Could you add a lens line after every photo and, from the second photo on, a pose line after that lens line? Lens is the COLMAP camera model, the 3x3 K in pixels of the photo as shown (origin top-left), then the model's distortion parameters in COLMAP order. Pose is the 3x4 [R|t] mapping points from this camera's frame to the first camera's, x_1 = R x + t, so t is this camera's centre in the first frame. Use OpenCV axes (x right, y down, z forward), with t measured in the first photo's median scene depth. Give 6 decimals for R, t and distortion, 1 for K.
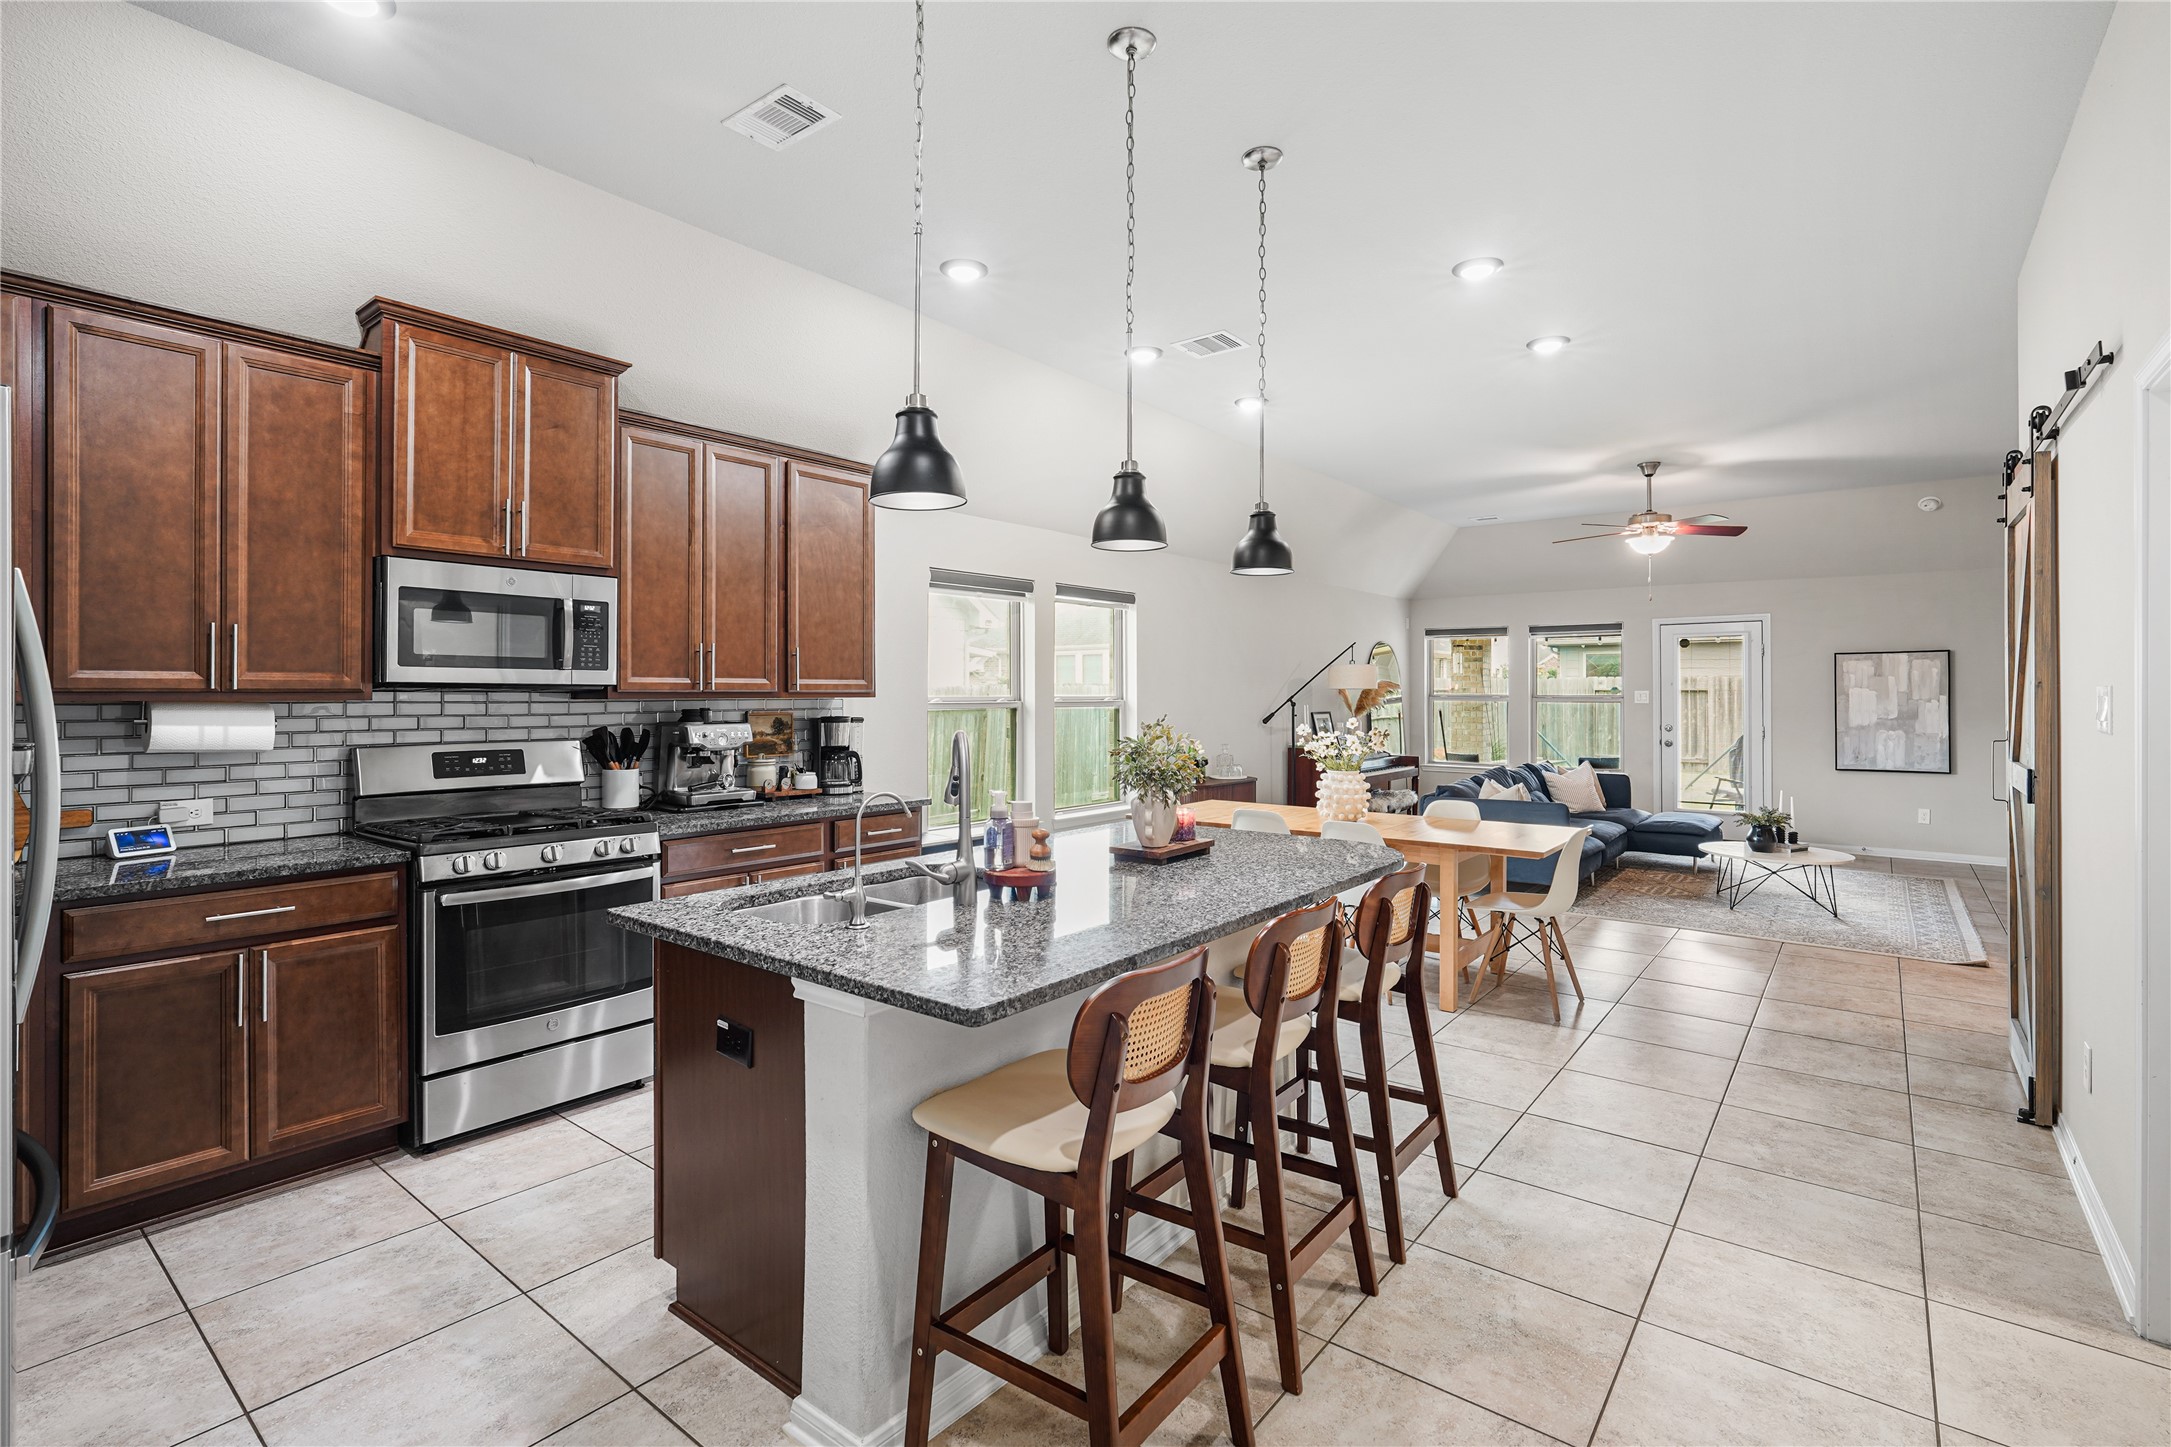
lens RADIAL K [[997.8, 0, 1077.2], [0, 997.8, 689.6], [0, 0, 1]] dist [-0.013649, 0.002727]
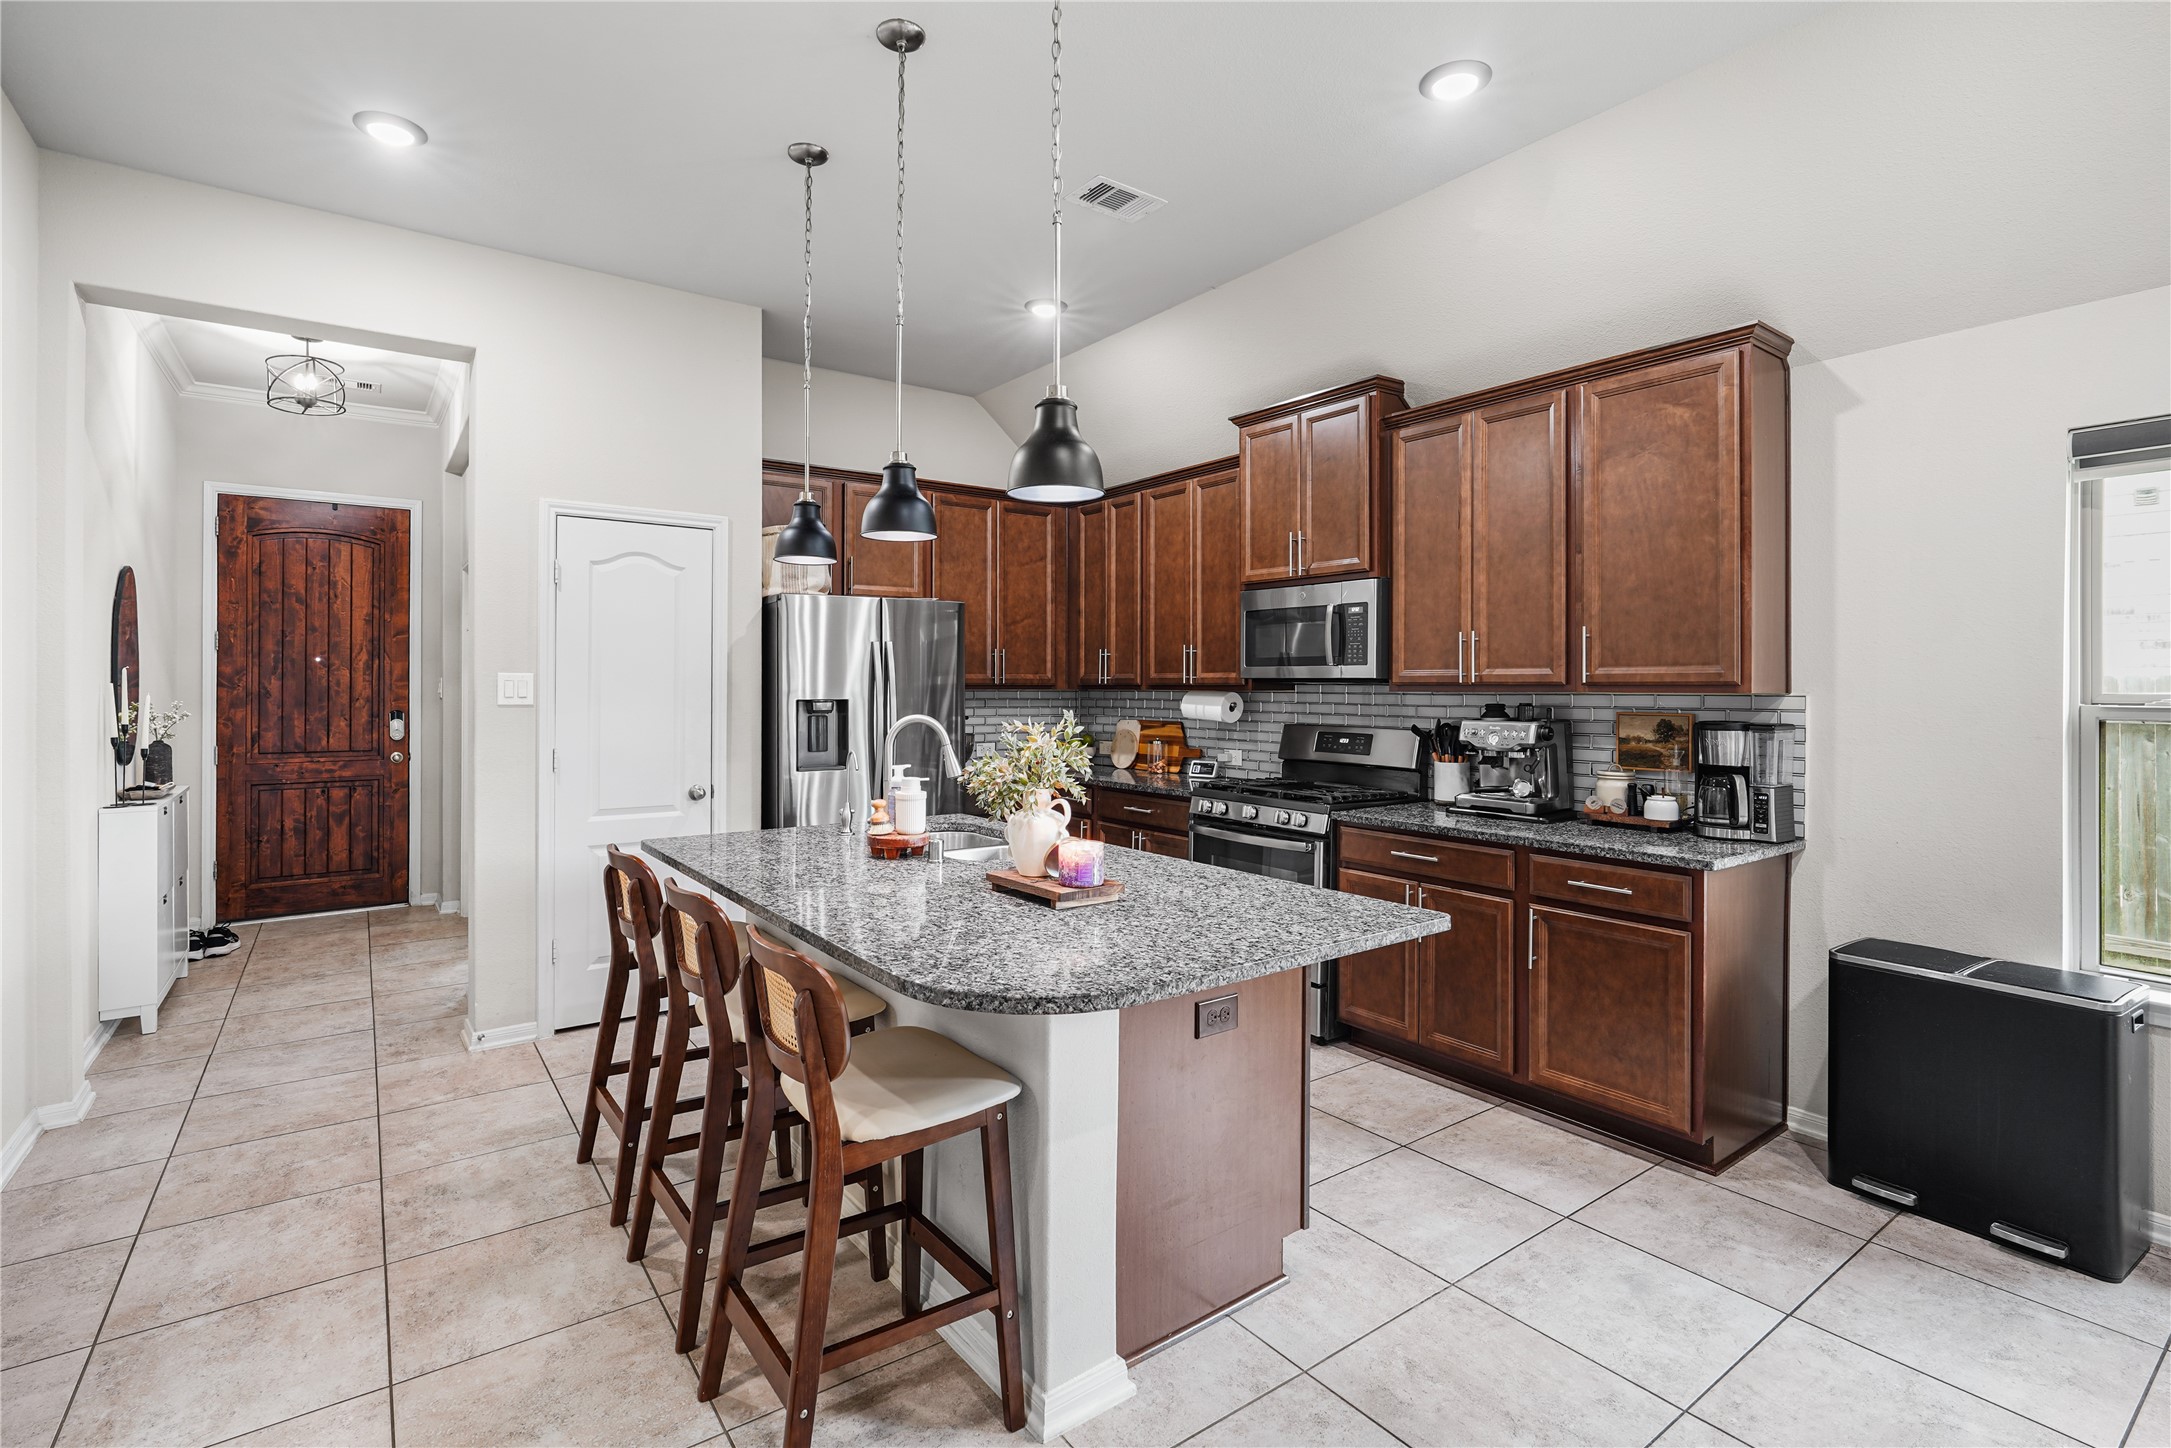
lens RADIAL K [[997.8, 0, 1067.4], [0, 997.8, 679.3], [0, 0, 1]] dist [-0.013649, 0.002727]
pose [[-0.261862, -0.006341, -0.965084, 0.630043], [0.002818, 0.999969, -0.007335, 0.003079], [0.965101, -0.004641, -0.261836, 0.919583]]
